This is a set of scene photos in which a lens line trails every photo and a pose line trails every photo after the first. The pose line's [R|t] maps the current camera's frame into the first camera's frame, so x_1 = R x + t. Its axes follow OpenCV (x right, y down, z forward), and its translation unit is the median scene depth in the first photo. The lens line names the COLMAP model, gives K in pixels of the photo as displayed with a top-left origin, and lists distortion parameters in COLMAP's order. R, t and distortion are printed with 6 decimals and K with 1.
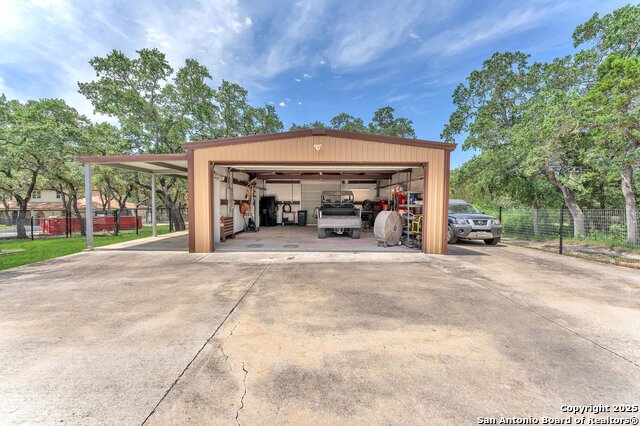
lens RADIAL K [[256.2, 0, 320.0], [0, 256.2, 213.0], [0, 0, 1]] dist [0.001908, -0.000170]
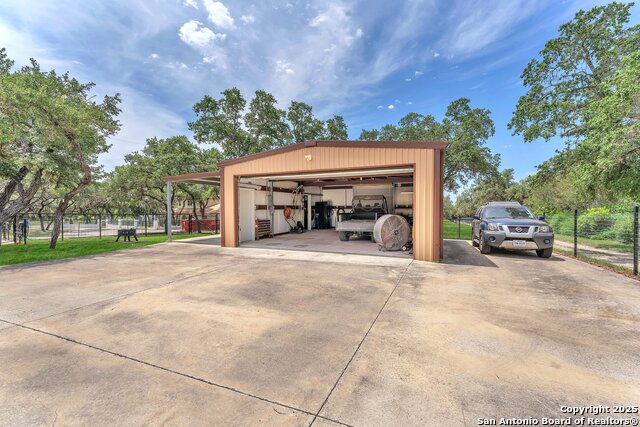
lens RADIAL K [[256.2, 0, 320.0], [0, 256.2, 213.5], [0, 0, 1]] dist [0.001908, -0.000170]
pose [[0.924259, -0.000525, -0.381766, 0.305581], [-0.005767, 0.999866, -0.015338, 0.002666], [0.381723, 0.016378, 0.924132, -0.006105]]
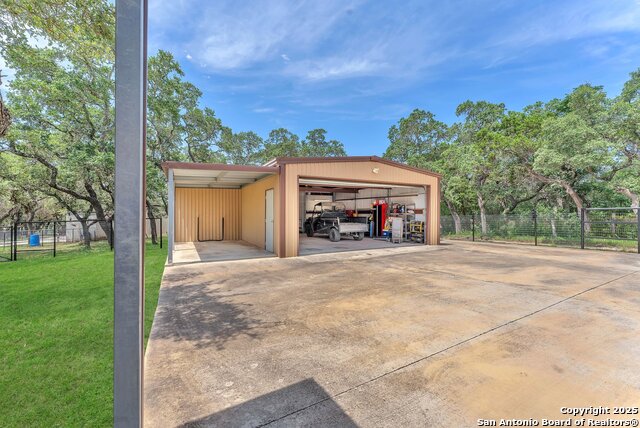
lens RADIAL K [[258.0, 0, 320.0], [0, 258.0, 214.0], [0, 0, 1]] dist [-0.000128, -0.000021]
pose [[0.886154, -0.003644, 0.463376, -0.579060], [0.018130, 0.999476, -0.026812, 0.000052], [-0.463035, 0.032161, 0.885756, -0.030852]]
